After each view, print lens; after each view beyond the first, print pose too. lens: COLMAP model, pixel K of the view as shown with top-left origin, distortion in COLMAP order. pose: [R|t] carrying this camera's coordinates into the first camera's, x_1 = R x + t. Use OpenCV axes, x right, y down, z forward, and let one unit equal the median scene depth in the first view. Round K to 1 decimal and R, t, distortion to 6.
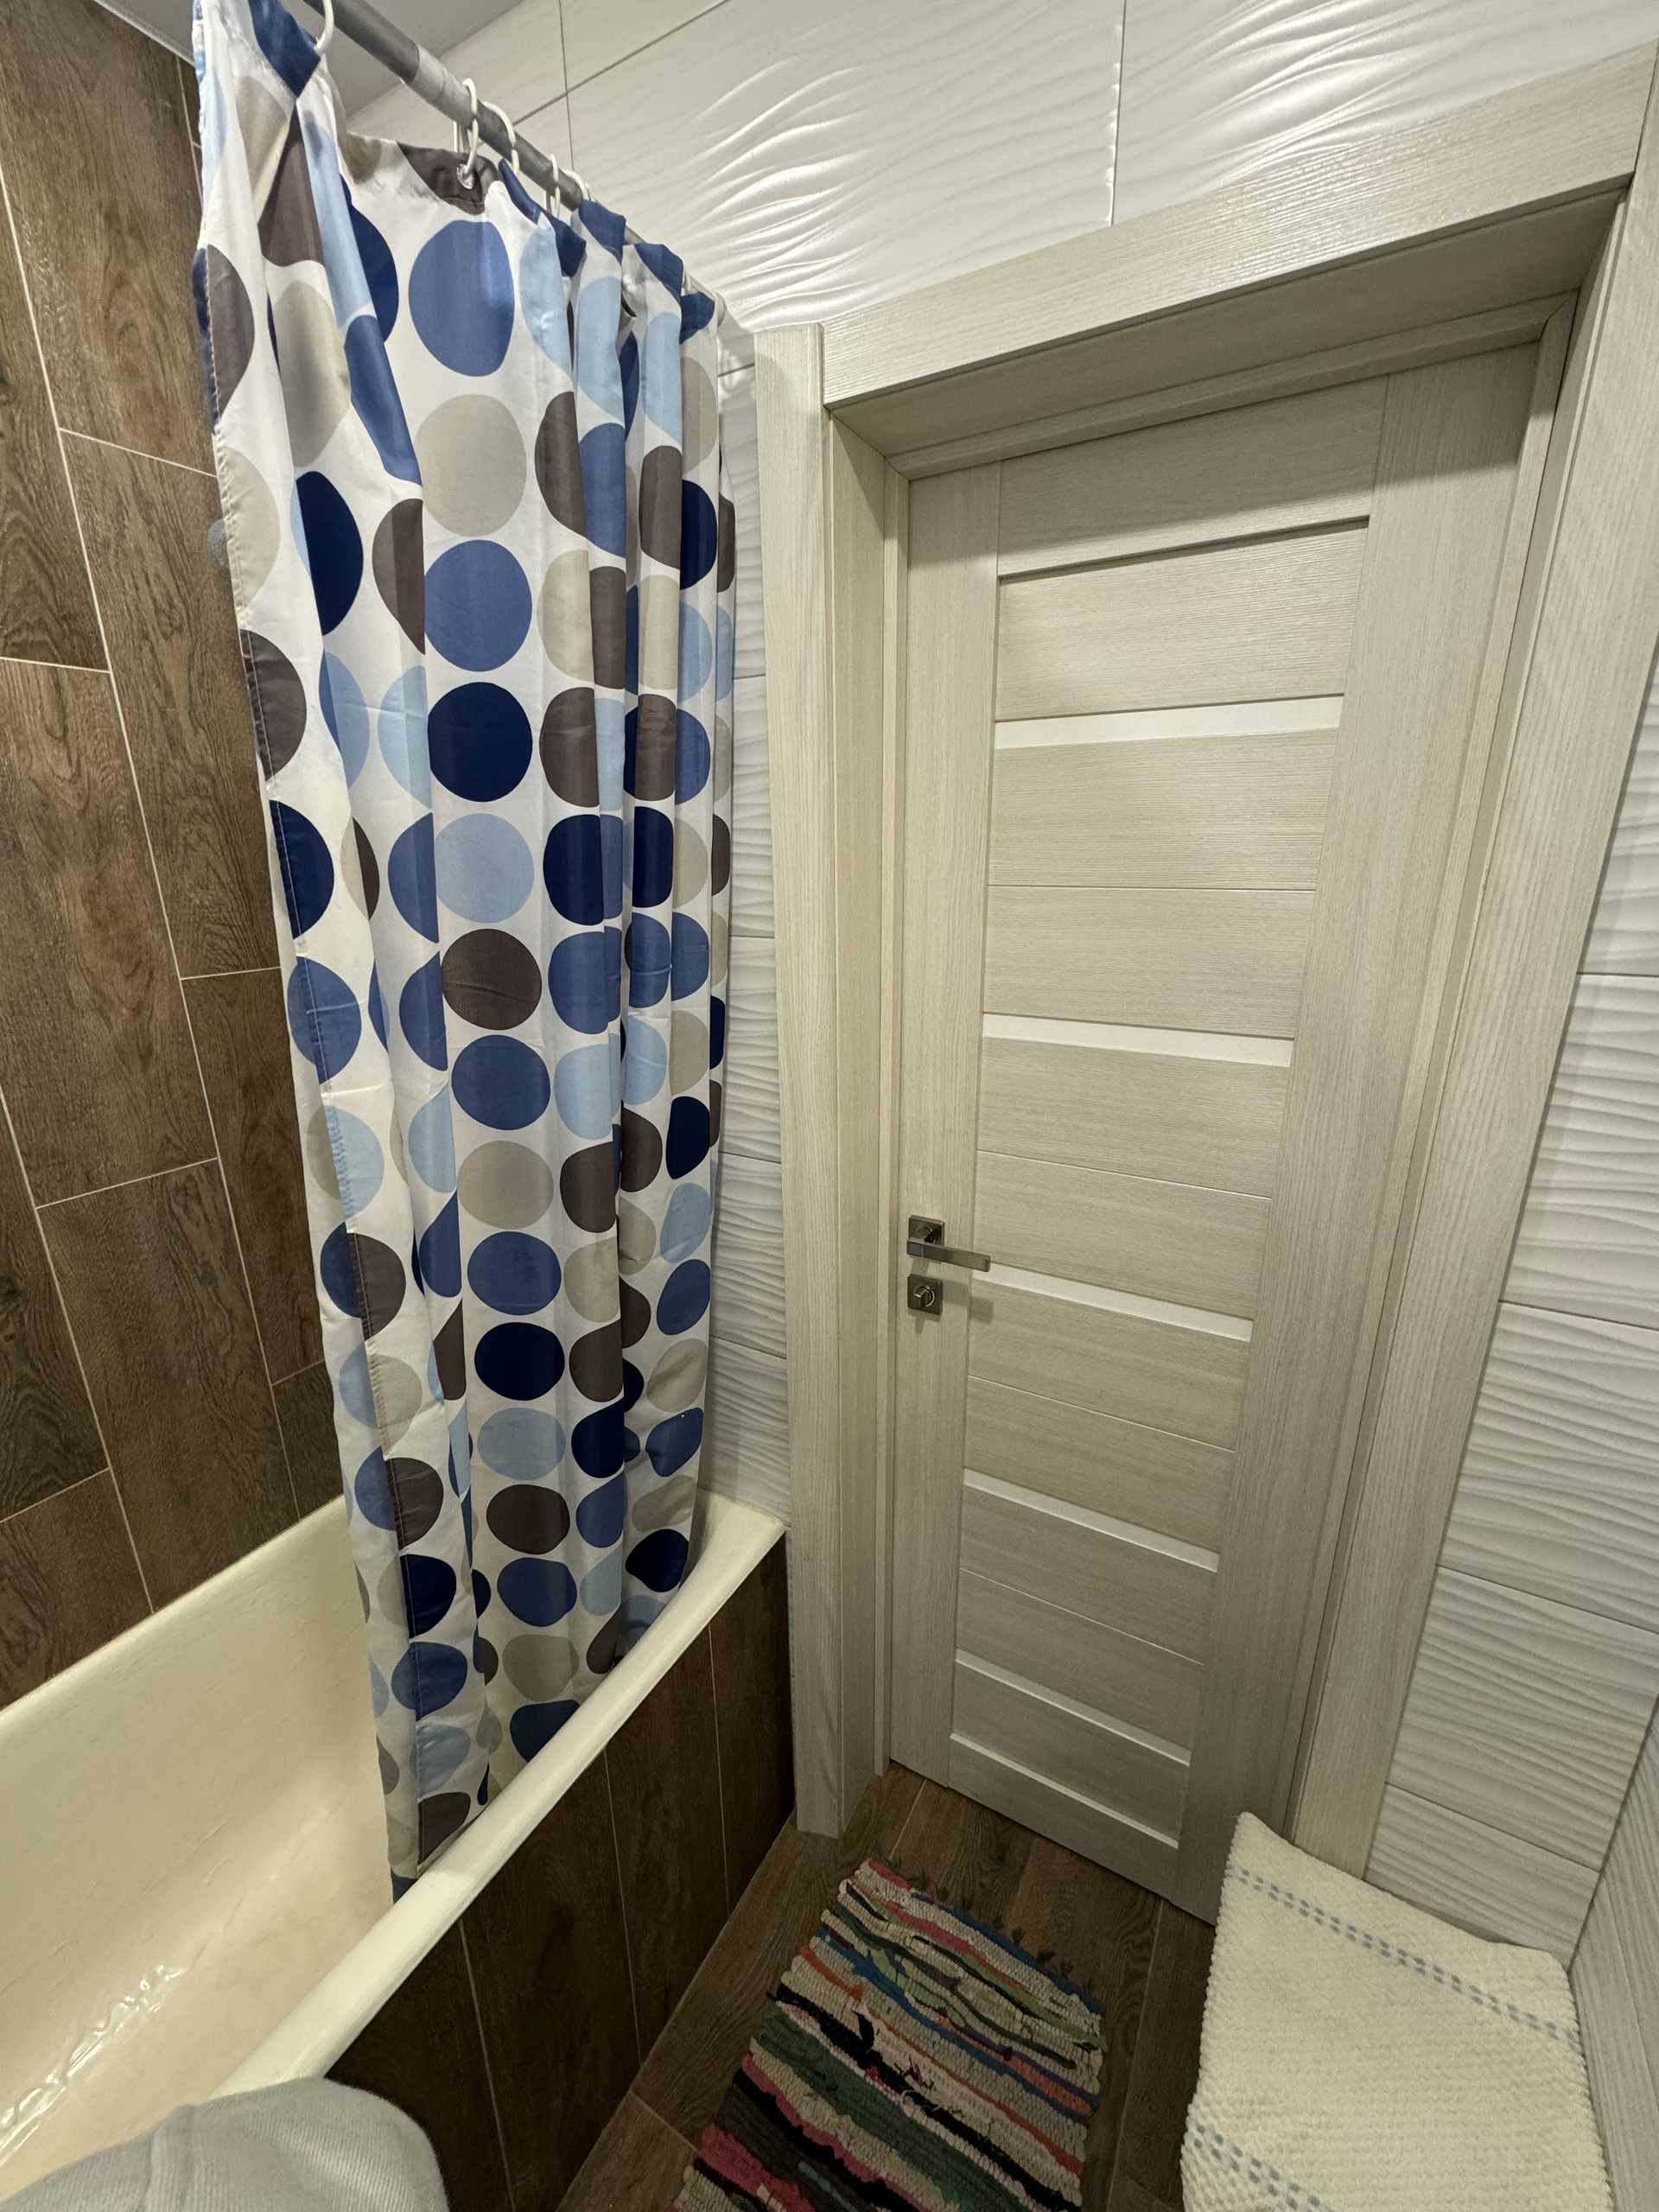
lens RADIAL K [[876.1, 0, 833.7], [0, 876.1, 1113.2], [0, 0, 1]] dist [-0.002284, 0.000260]
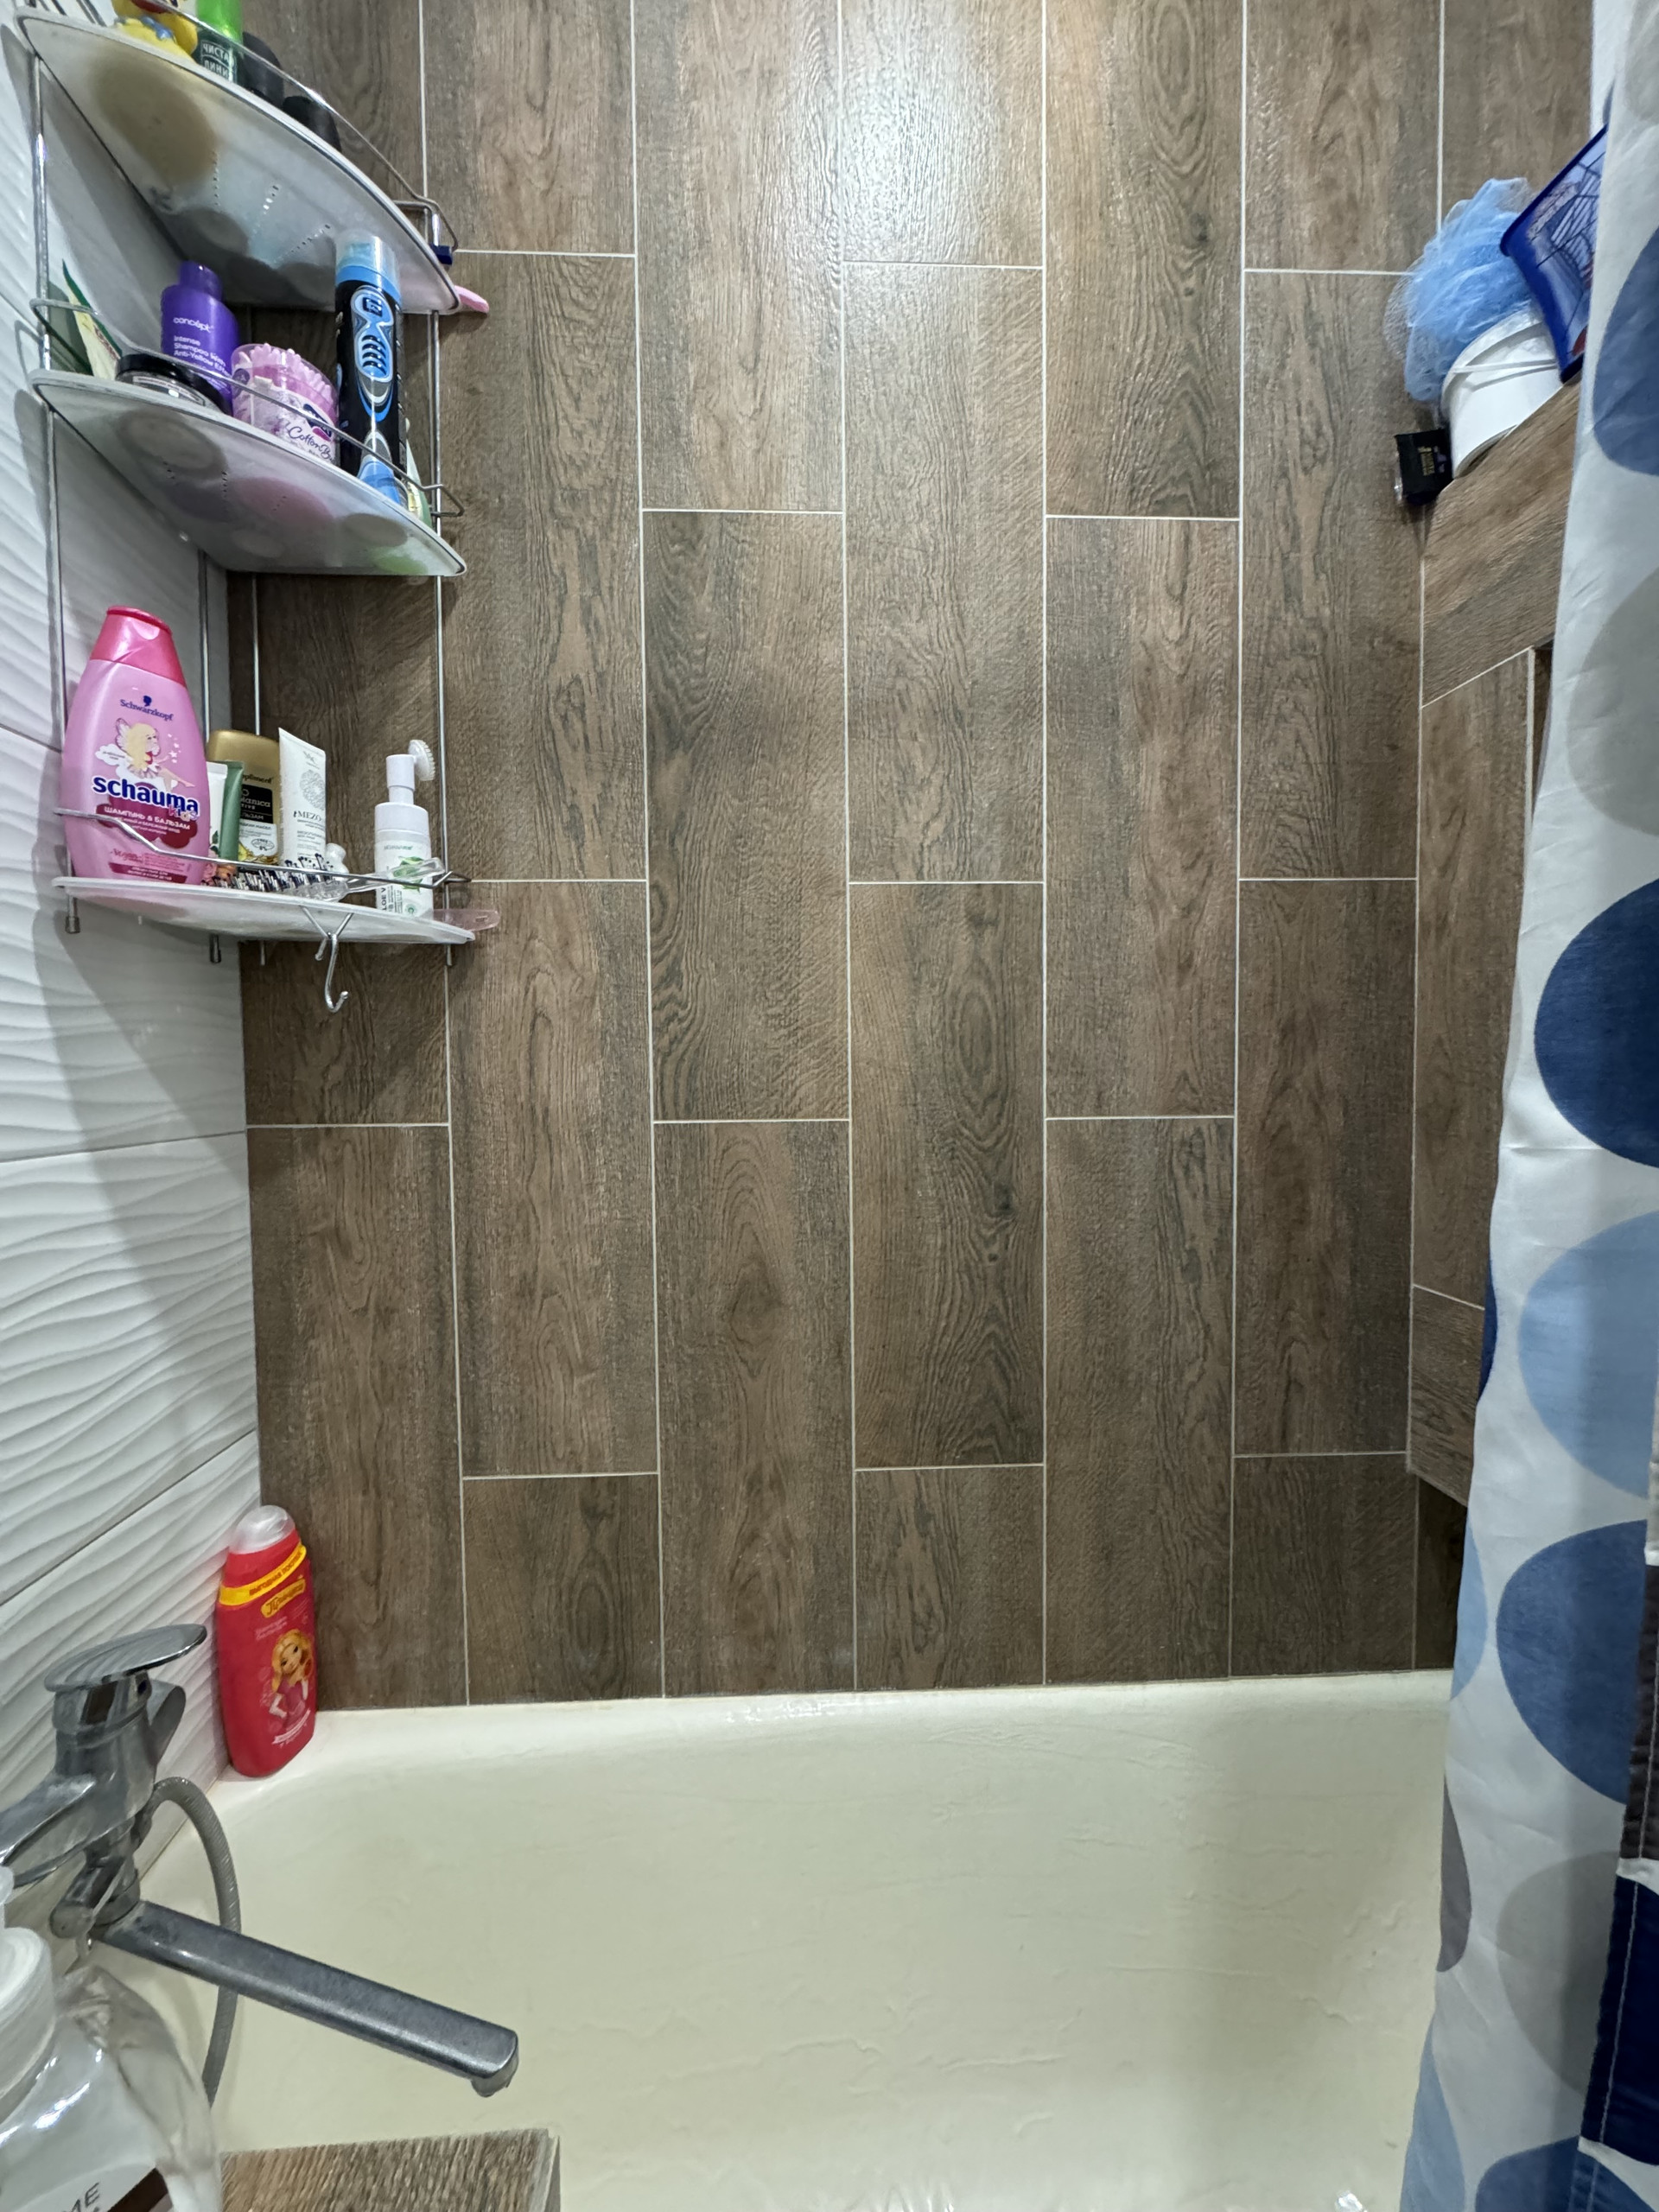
lens RADIAL K [[876.1, 0, 836.4], [0, 876.1, 1120.9], [0, 0, 1]] dist [-0.002284, 0.000260]
pose [[0.543370, 0.041963, -0.838444, -0.286343], [-0.234288, 0.966647, -0.103456, 0.241999], [0.806138, 0.252652, 0.535078, 0.355730]]
